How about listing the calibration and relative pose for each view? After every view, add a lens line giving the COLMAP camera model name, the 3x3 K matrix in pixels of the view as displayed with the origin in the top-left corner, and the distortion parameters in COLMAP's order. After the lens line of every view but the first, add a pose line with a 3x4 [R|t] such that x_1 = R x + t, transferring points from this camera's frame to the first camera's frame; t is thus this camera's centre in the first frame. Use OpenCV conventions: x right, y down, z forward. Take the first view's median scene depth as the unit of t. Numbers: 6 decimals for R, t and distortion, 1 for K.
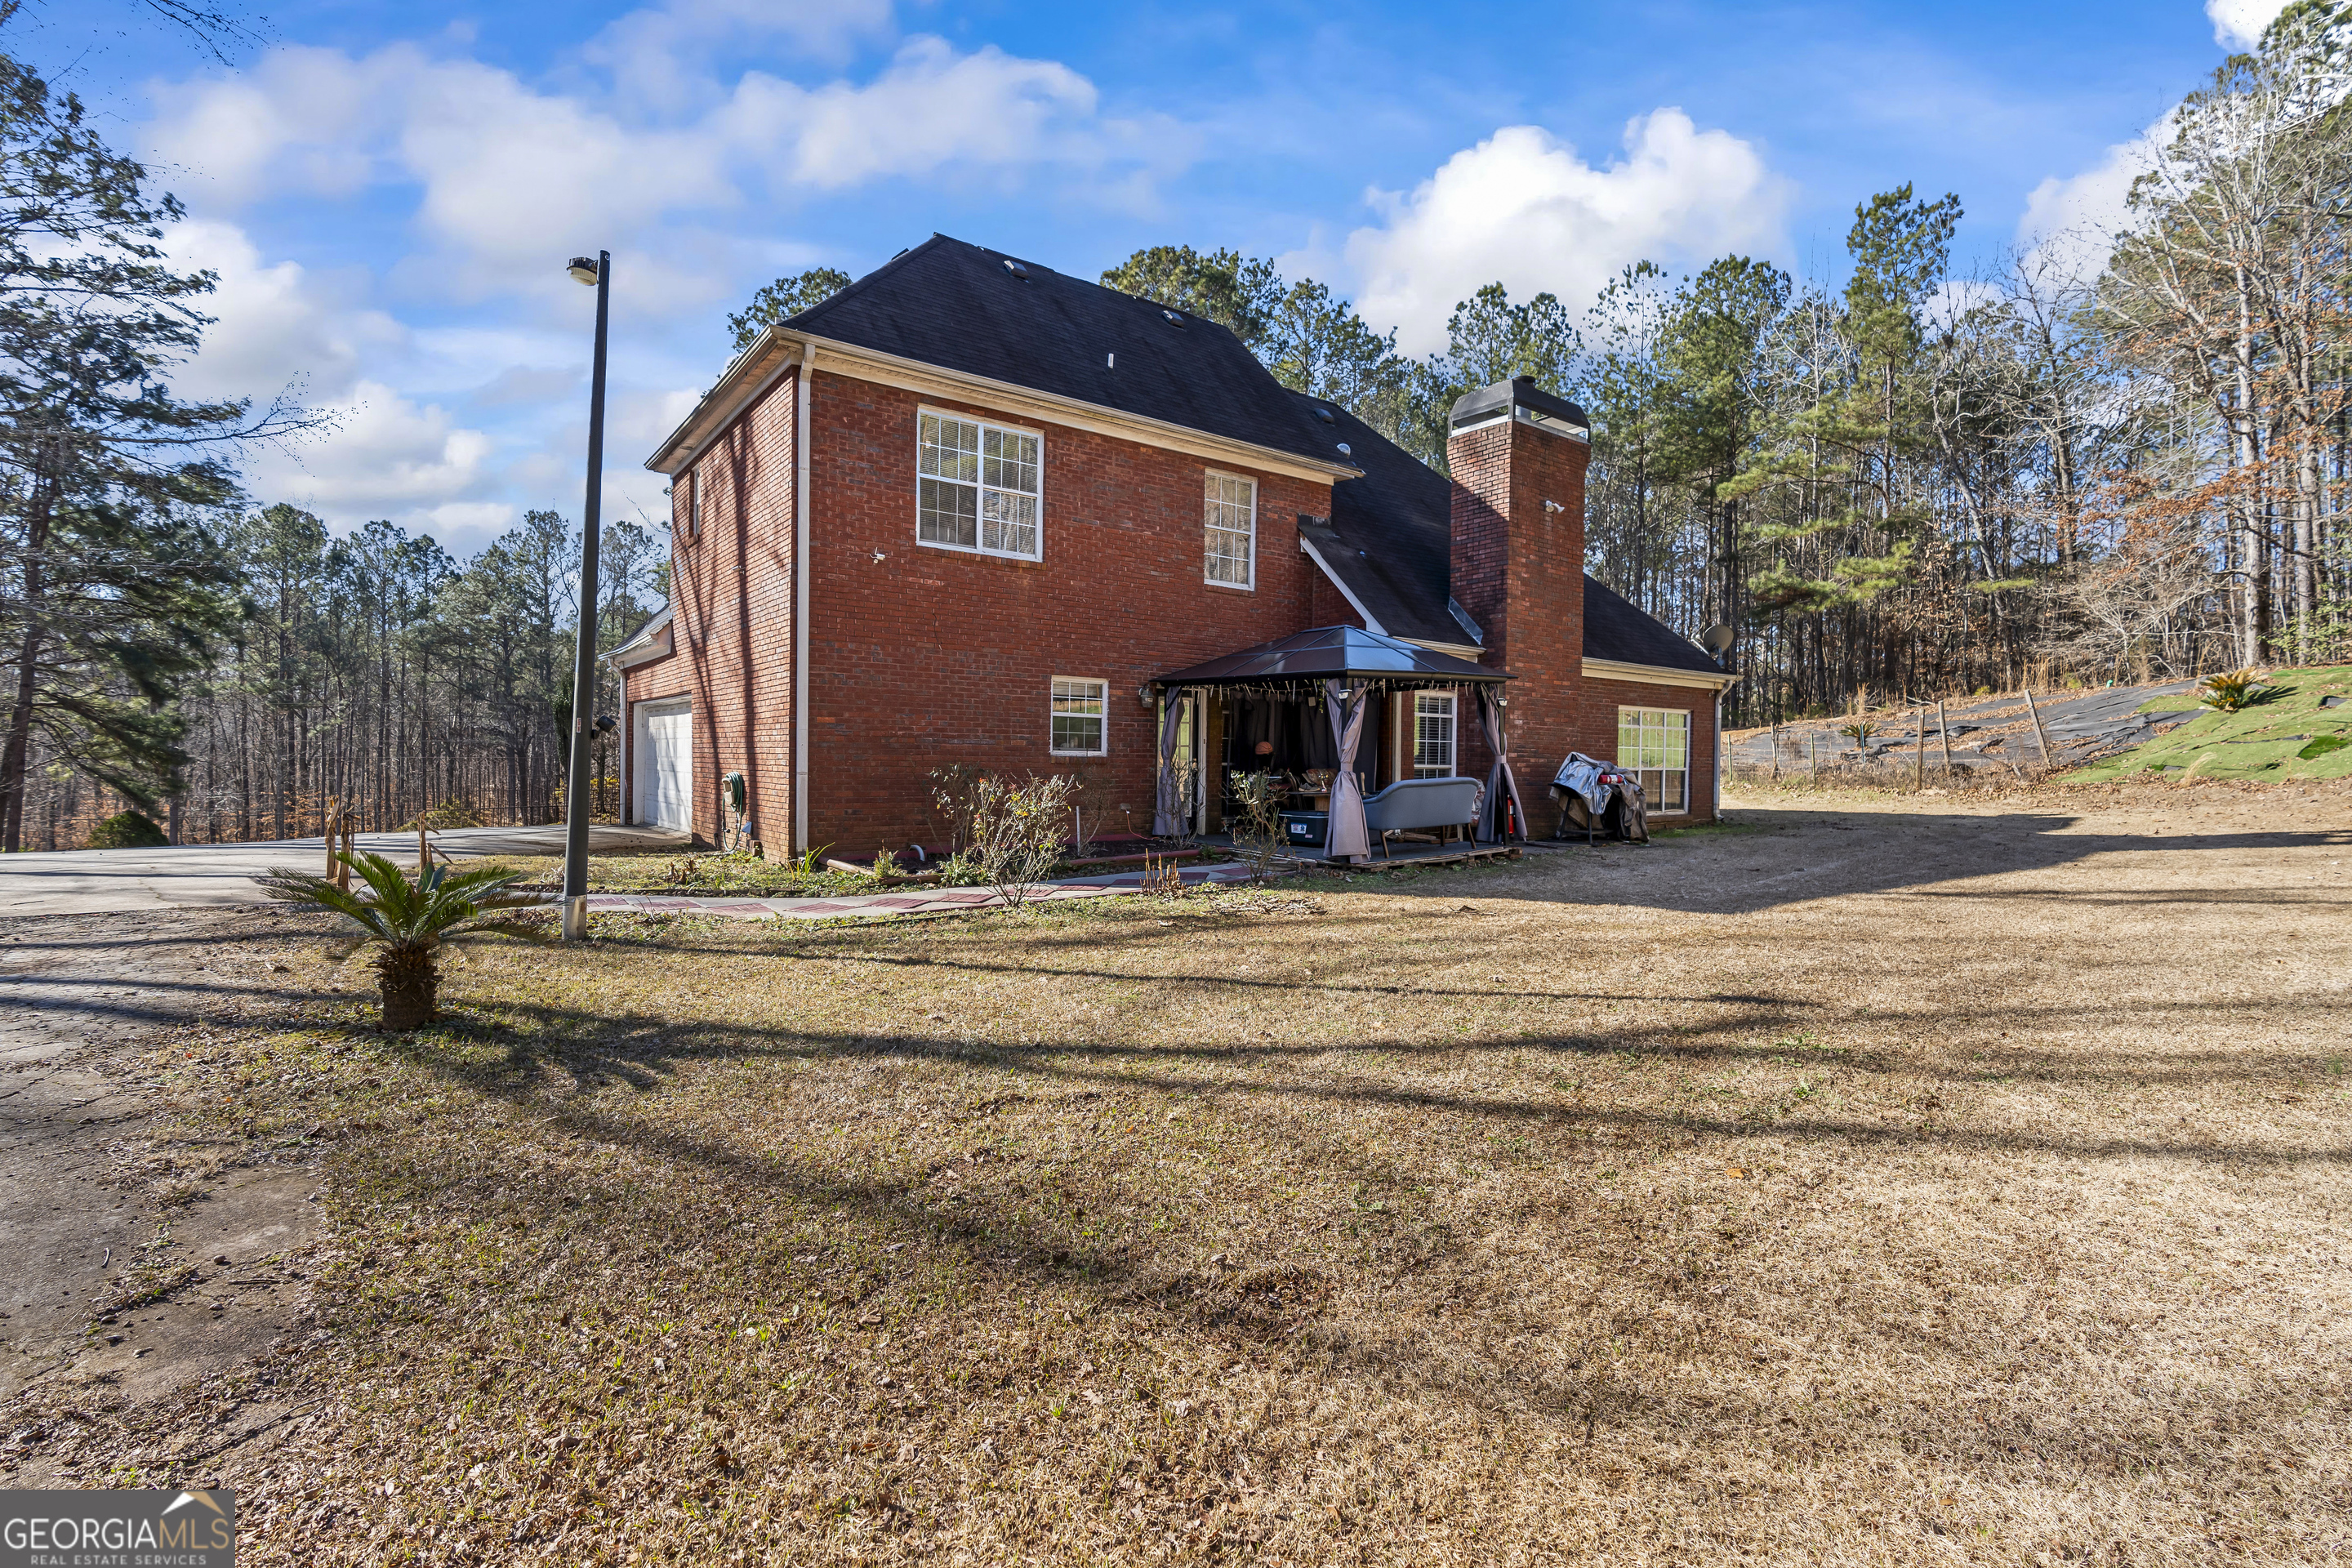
lens RADIAL K [[1064.6, 0, 1170.0], [0, 1064.6, 772.4], [0, 0, 1]] dist [-0.014009, 0.005376]
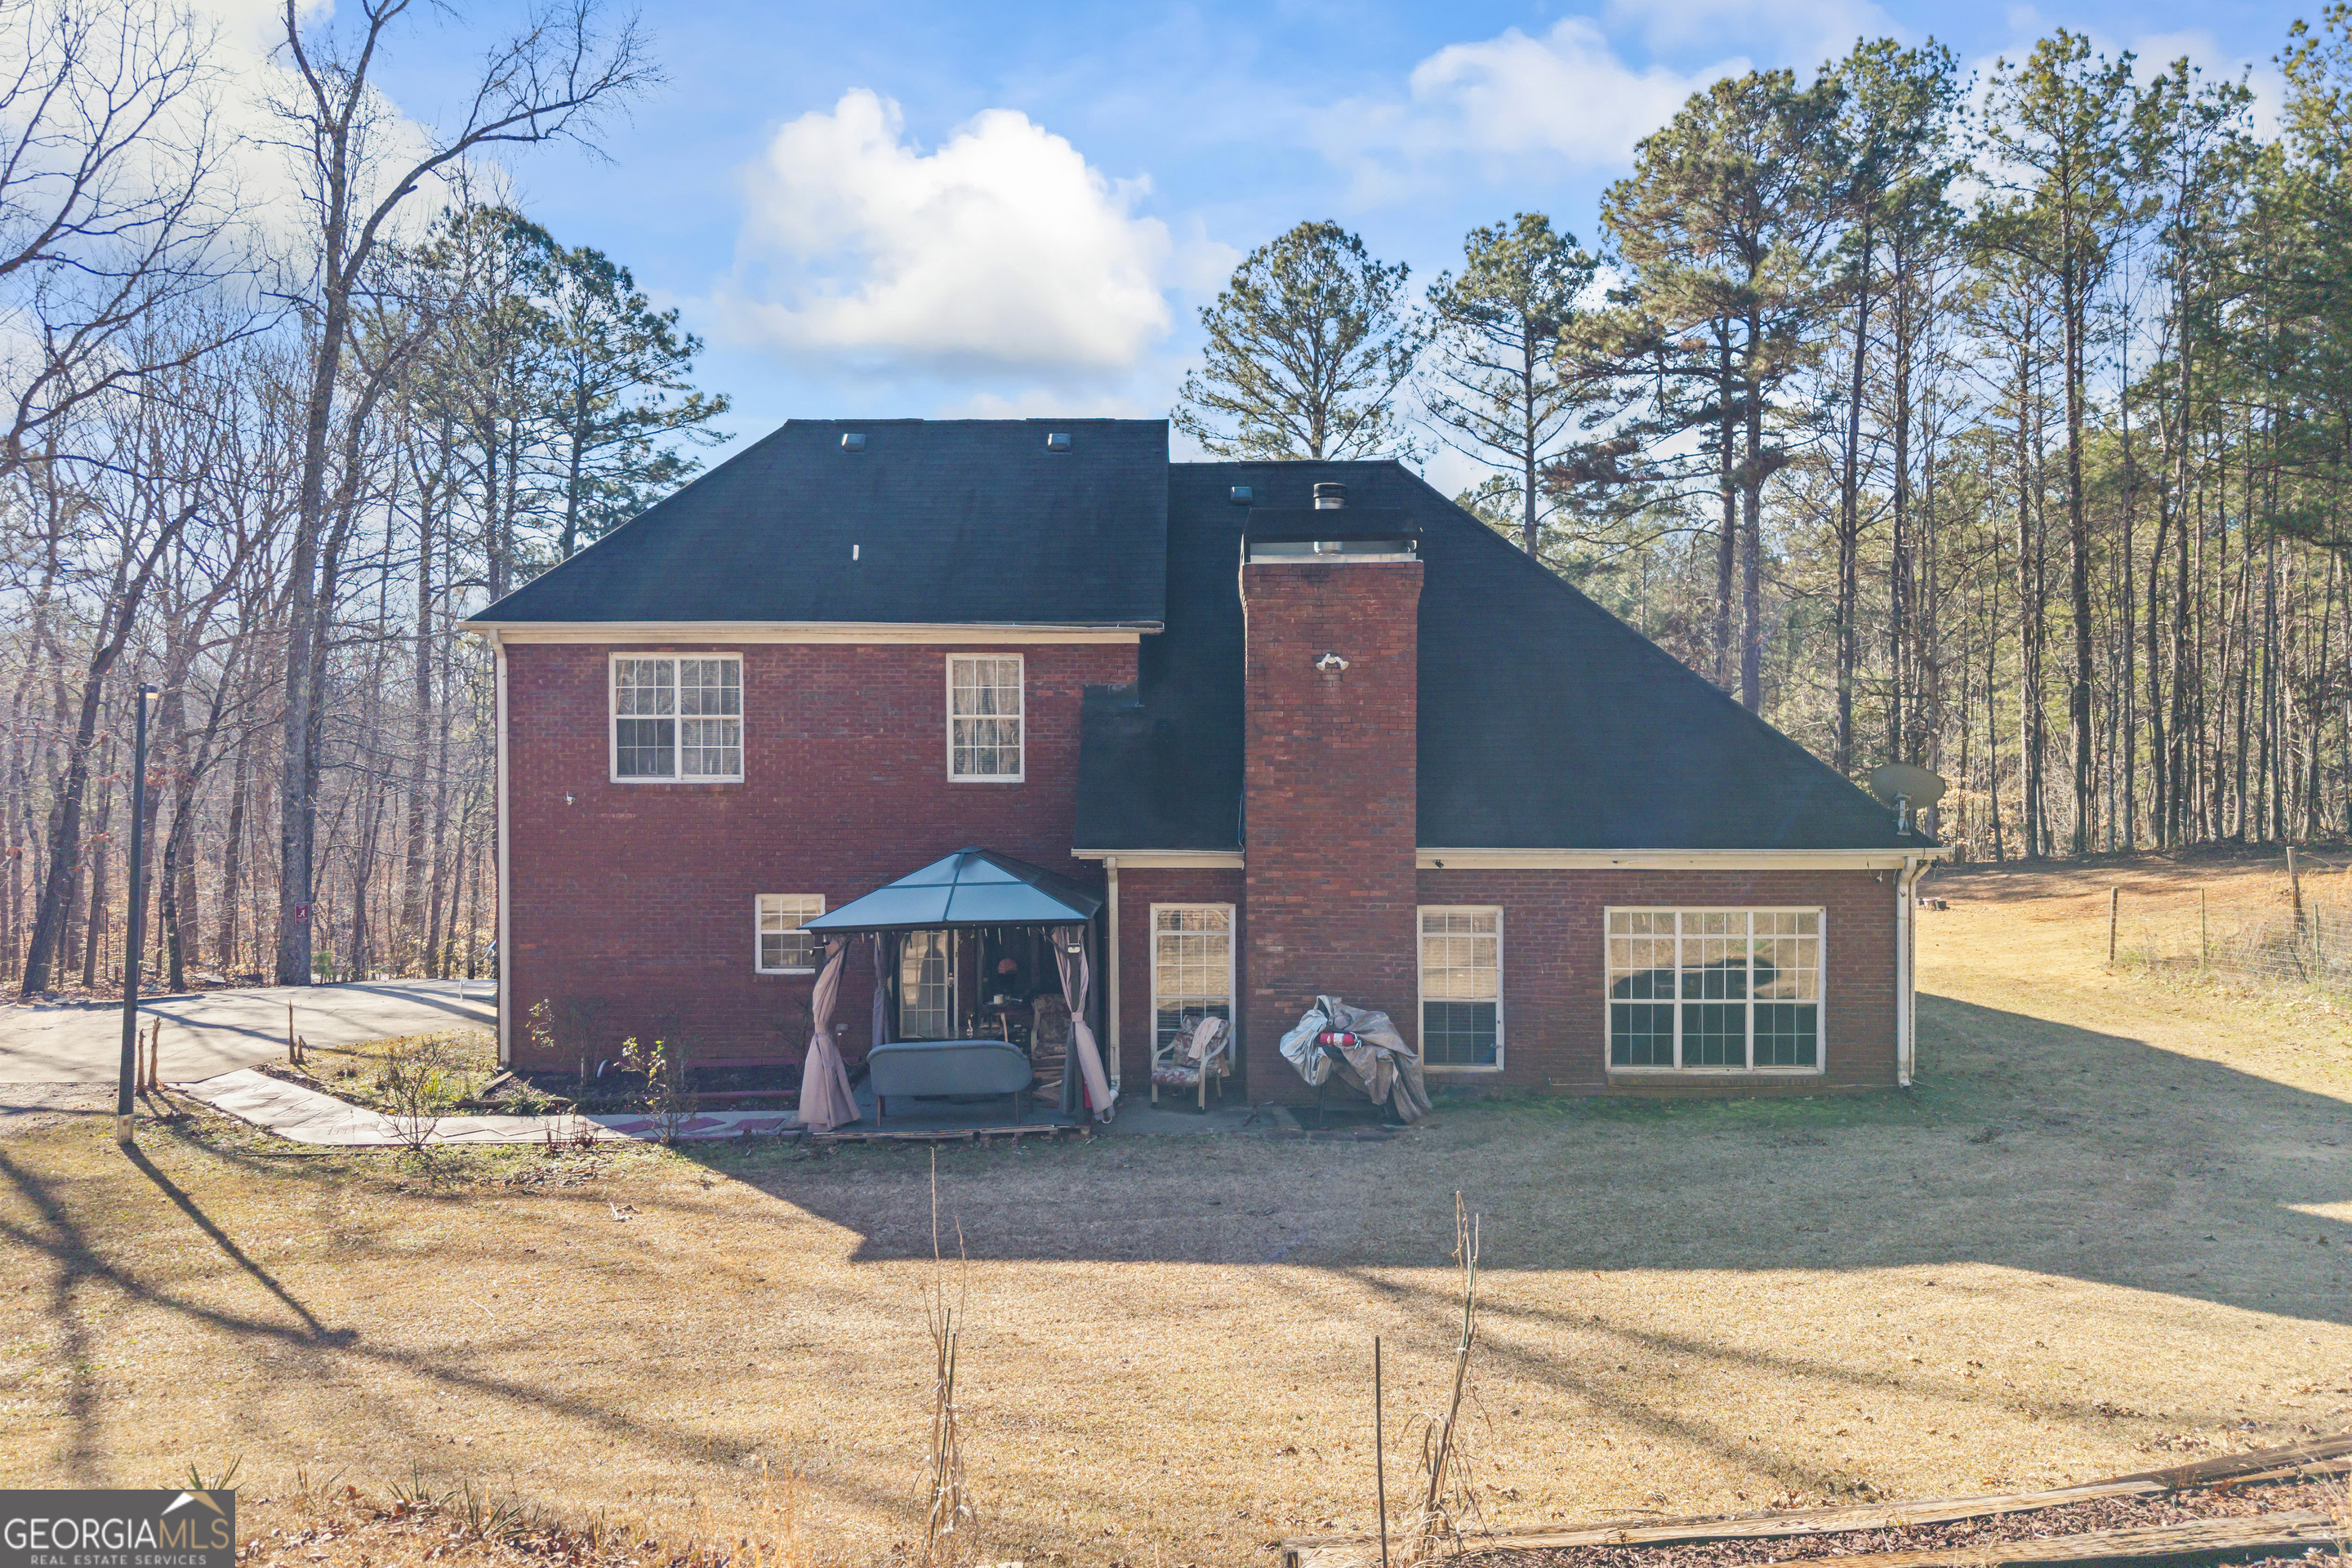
lens RADIAL K [[1565.1, 0, 1179.0], [0, 1565.1, 779.2], [0, 0, 1]] dist [0.033854, -0.037318]
pose [[0.792504, -0.008305, -0.609810, 0.982125], [0.002741, 0.999946, -0.010056, -0.163232], [0.609860, 0.006298, 0.792484, 0.065322]]
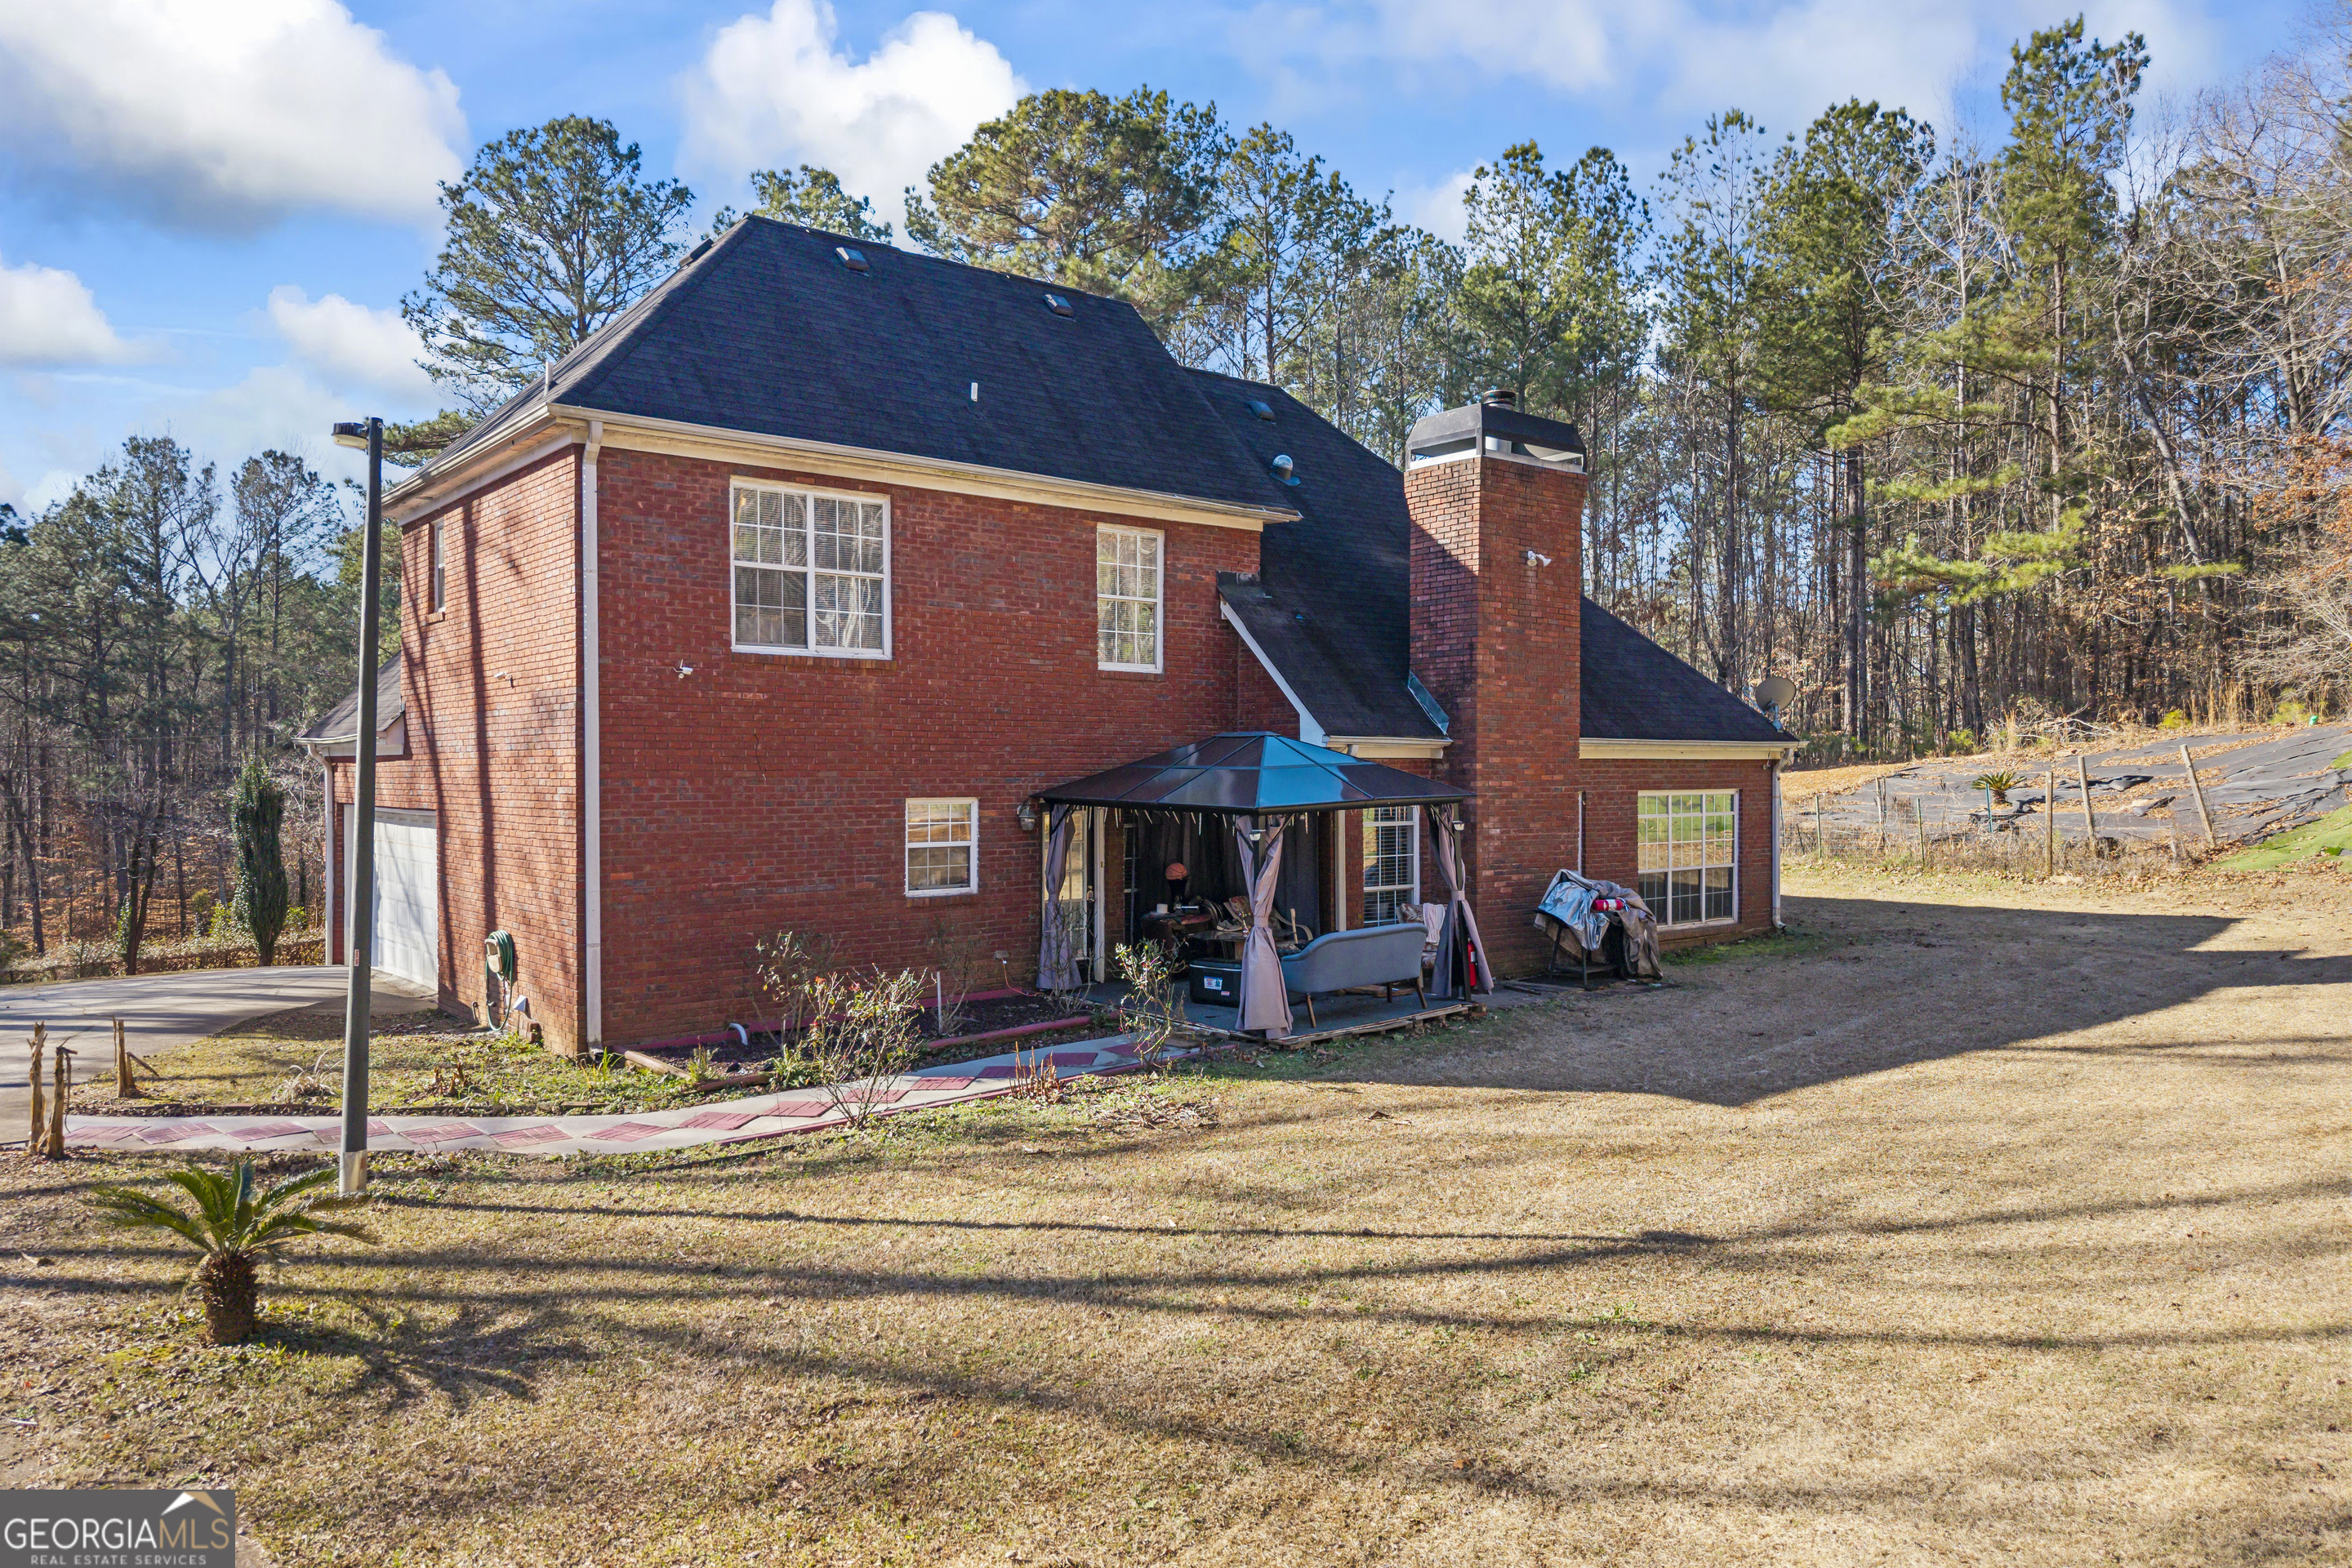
lens RADIAL K [[1565.1, 0, 1169.0], [0, 1565.1, 784.6], [0, 0, 1]] dist [0.033854, -0.037318]
pose [[0.998850, -0.013857, 0.045890, 0.030336], [0.013941, 0.999902, -0.001504, -0.086729], [-0.045864, 0.002142, 0.998945, -0.168944]]
